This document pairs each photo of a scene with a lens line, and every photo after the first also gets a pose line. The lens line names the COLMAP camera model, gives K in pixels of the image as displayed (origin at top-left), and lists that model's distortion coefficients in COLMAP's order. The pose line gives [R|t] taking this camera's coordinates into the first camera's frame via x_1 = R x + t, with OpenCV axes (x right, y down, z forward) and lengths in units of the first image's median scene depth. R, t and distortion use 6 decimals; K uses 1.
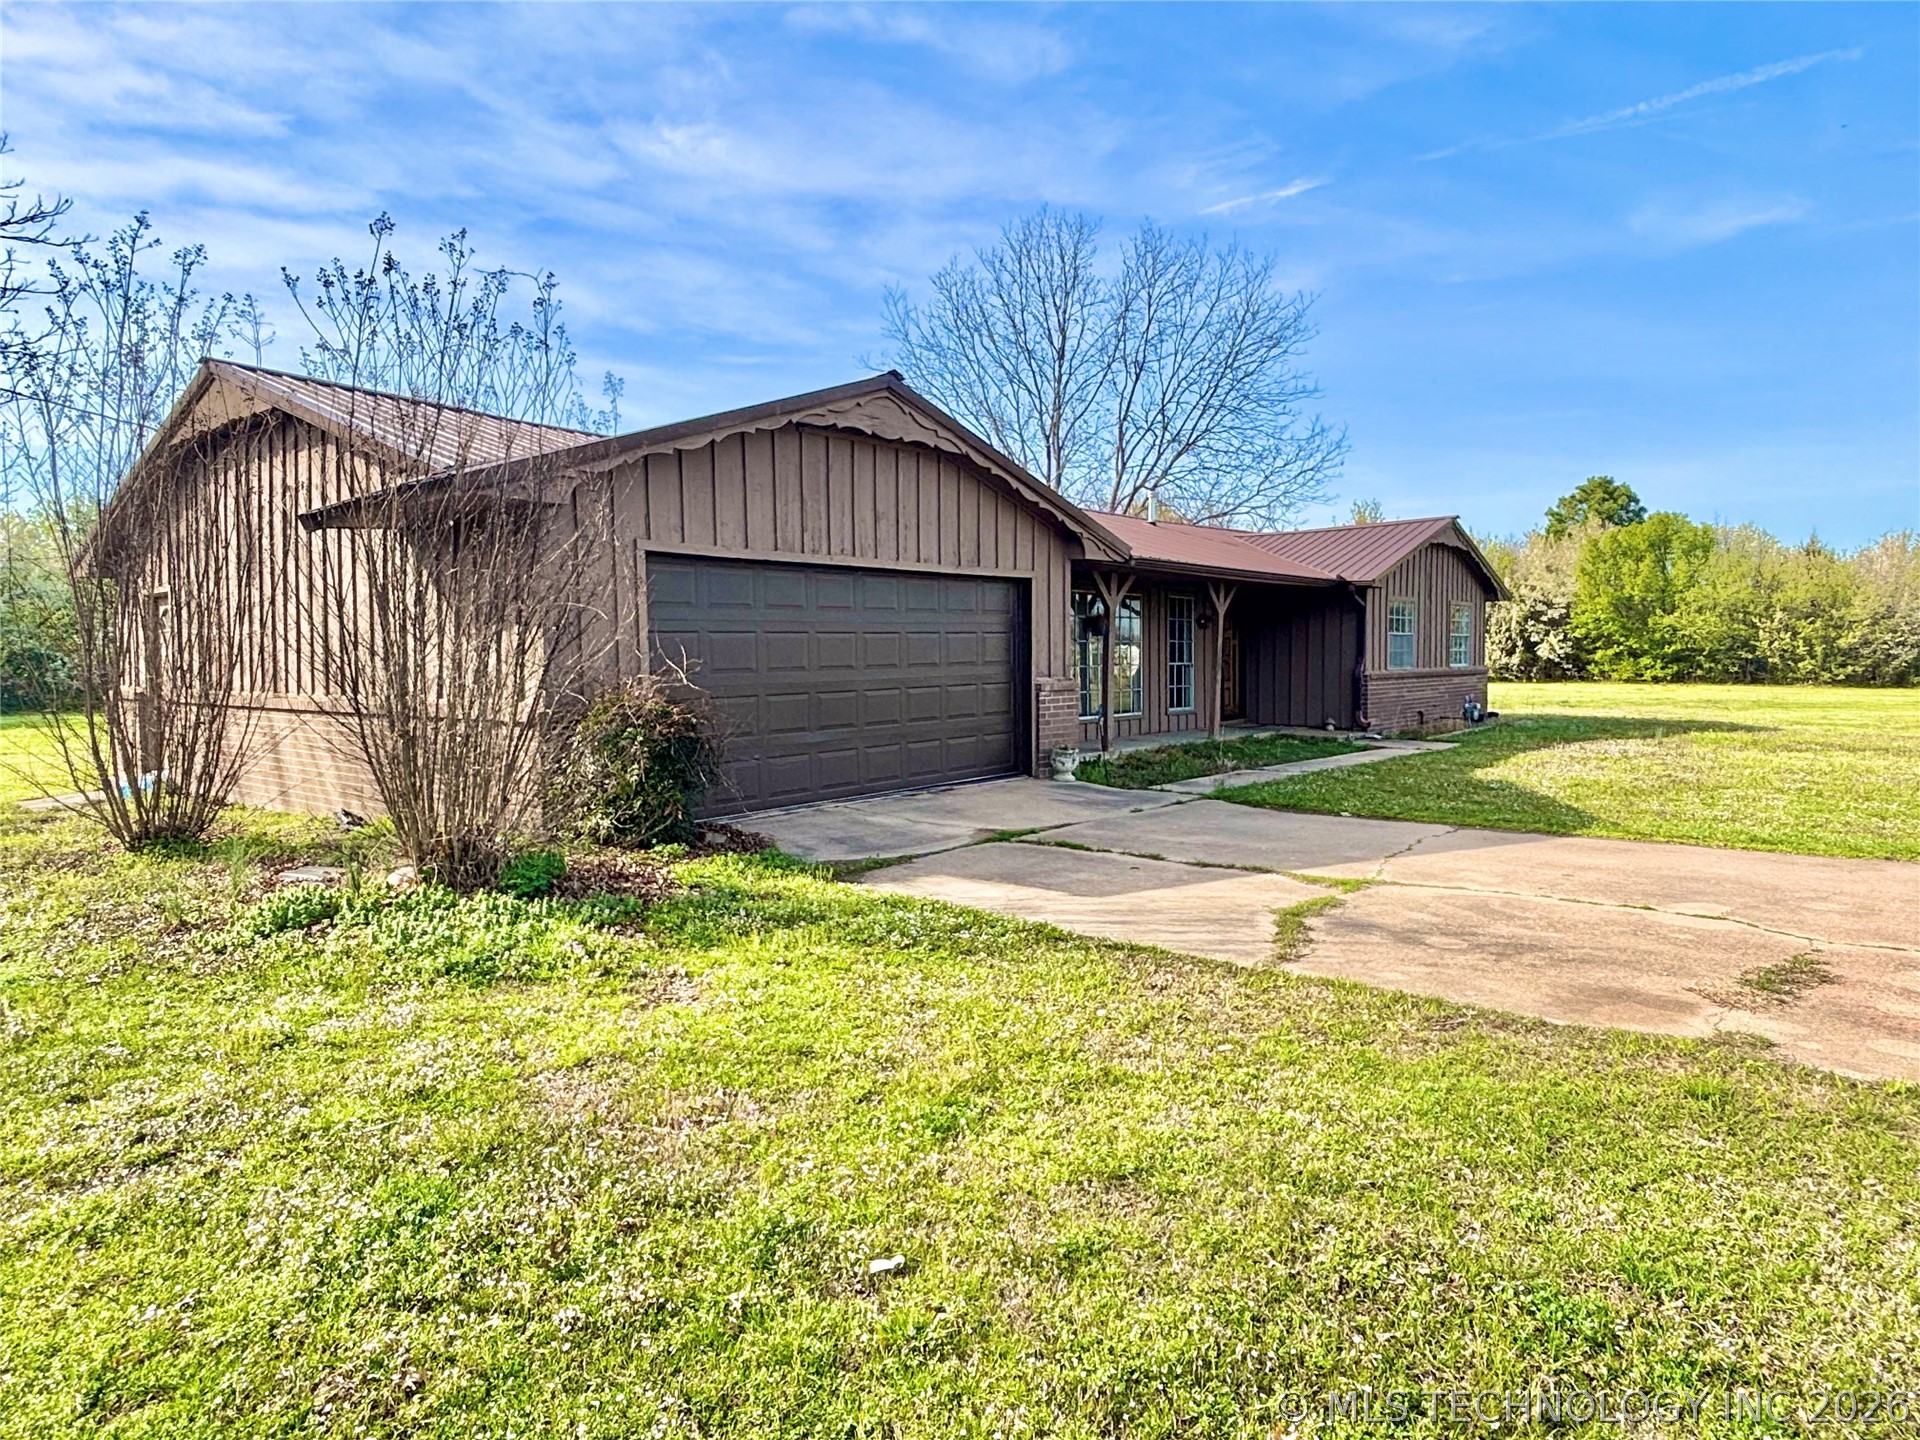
lens RADIAL K [[1165.4, 0, 963.1], [0, 1165.4, 714.4], [0, 0, 1]] dist [-0.008893, -0.003396]
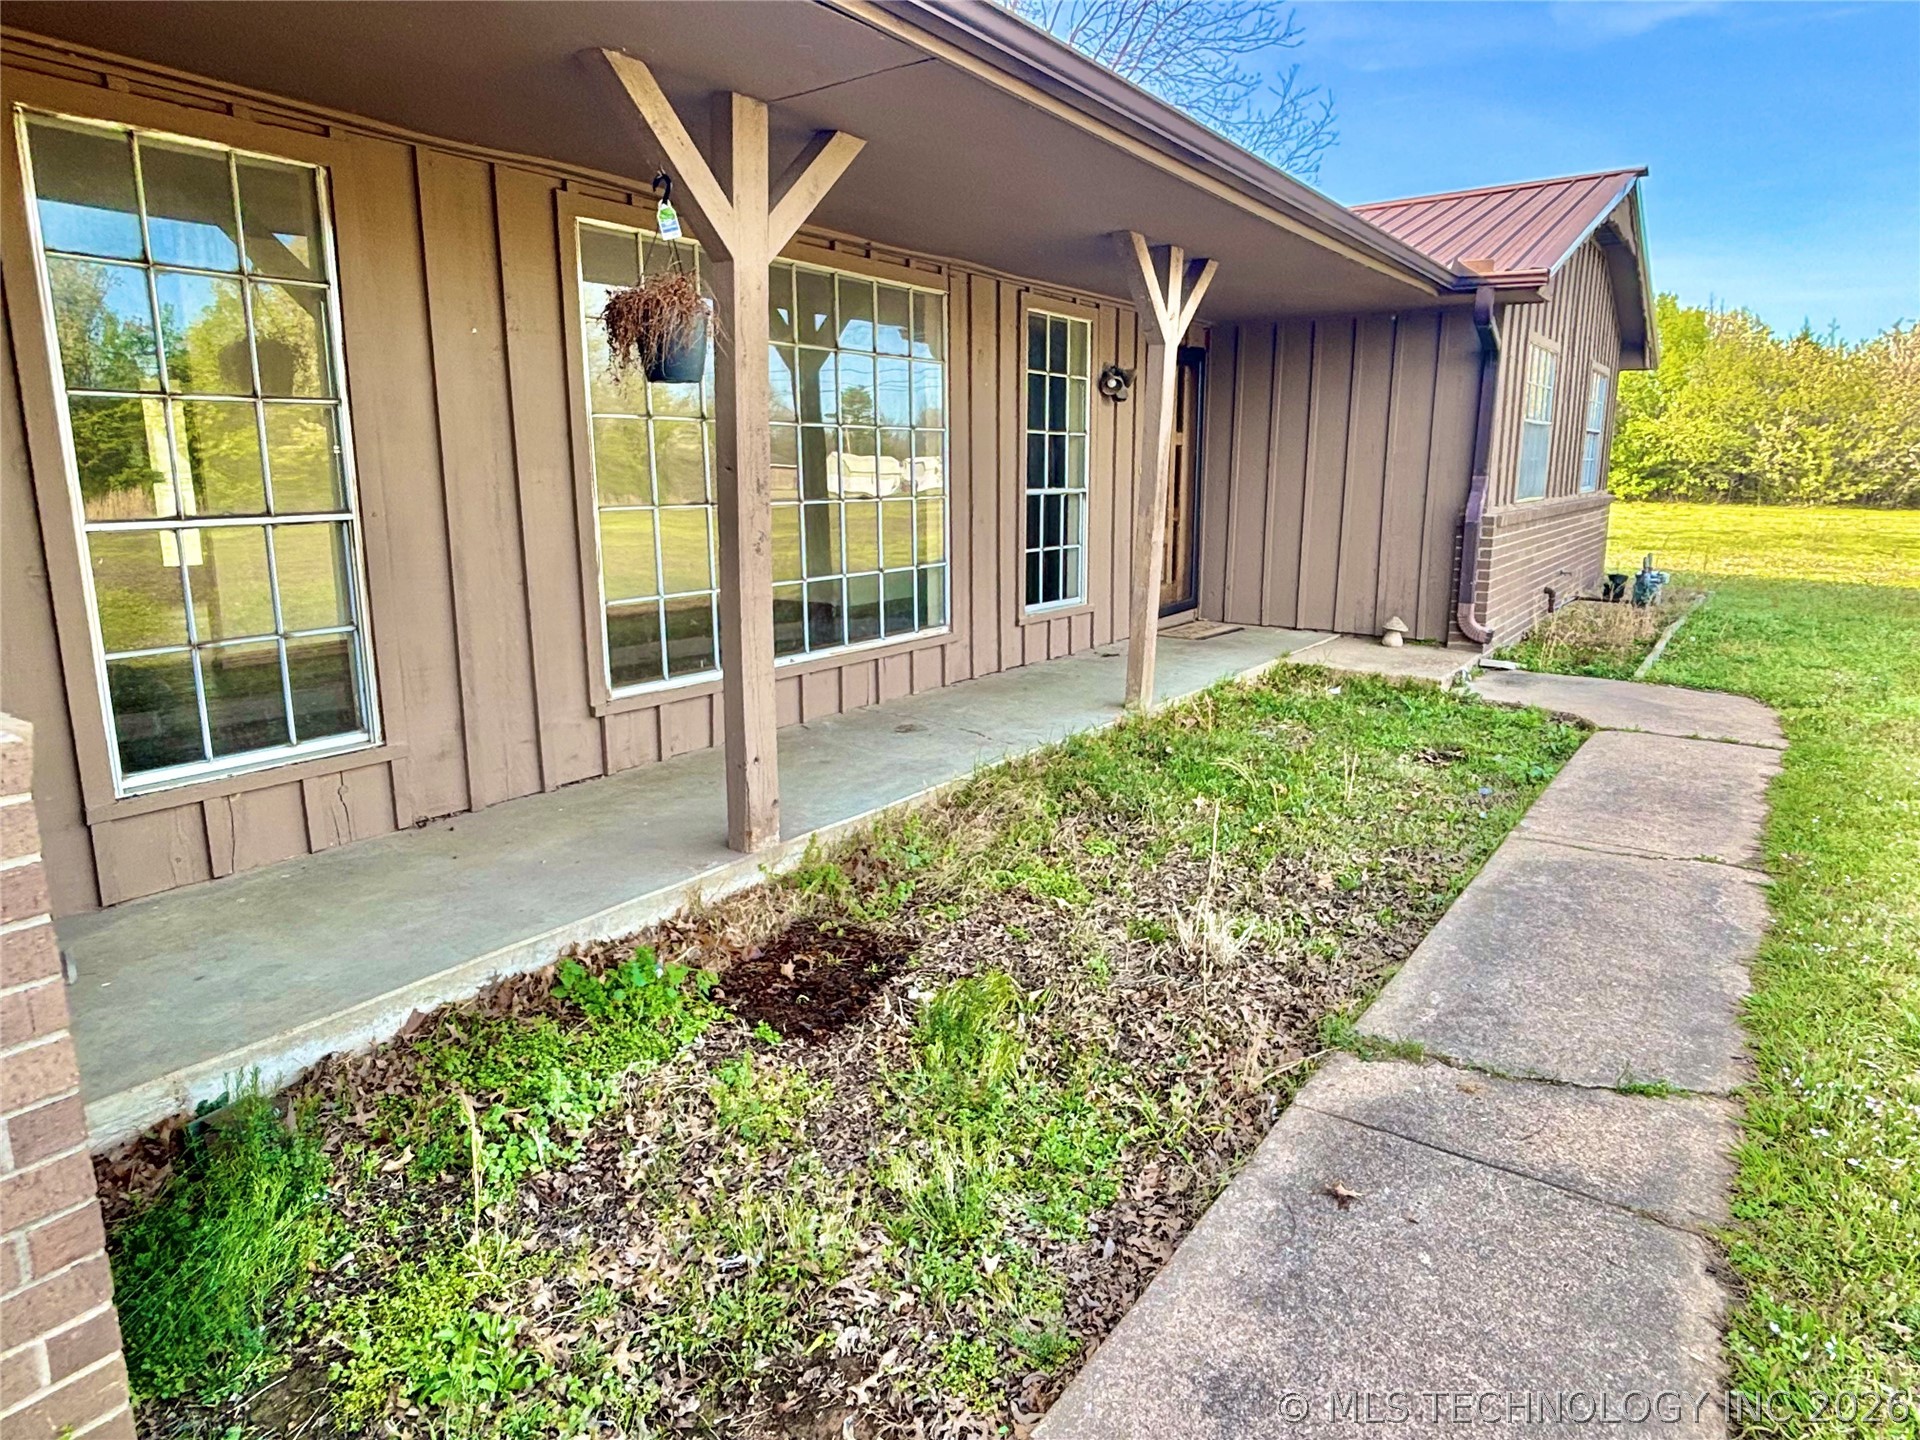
lens RADIAL K [[1165.4, 0, 957.7], [0, 1165.4, 716.1], [0, 0, 1]] dist [-0.008893, -0.003396]
pose [[0.996391, -0.014265, 0.083672, 0.040333], [0.000606, 0.986947, 0.161045, -0.010737], [-0.084877, -0.160413, 0.983394, 0.202823]]
